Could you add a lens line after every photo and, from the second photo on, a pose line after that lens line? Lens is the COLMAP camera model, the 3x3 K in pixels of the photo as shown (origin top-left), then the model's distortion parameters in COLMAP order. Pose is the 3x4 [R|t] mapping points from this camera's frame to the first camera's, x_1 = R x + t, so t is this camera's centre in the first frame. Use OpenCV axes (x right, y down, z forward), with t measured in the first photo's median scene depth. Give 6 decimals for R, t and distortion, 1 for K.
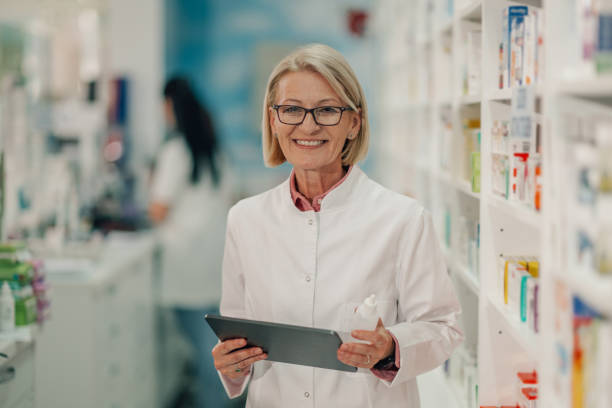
lens RADIAL K [[1519.2, 0, 306.0], [0, 1519.2, 204.0], [0, 0, 1]] dist [-0.107165, 0.168937]
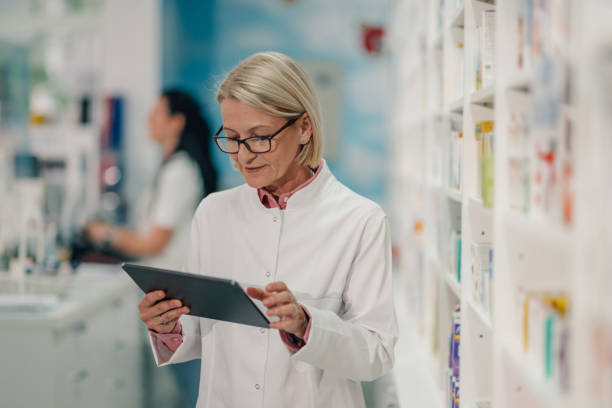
lens RADIAL K [[1478.8, 0, 306.0], [0, 1478.8, 204.0], [0, 0, 1]] dist [0.027742, -0.223034]
pose [[0.999707, 0.002315, -0.024099, 0.041525], [-0.002927, 0.999674, -0.025378, 0.011267], [0.024032, 0.025441, 0.999387, 0.268697]]
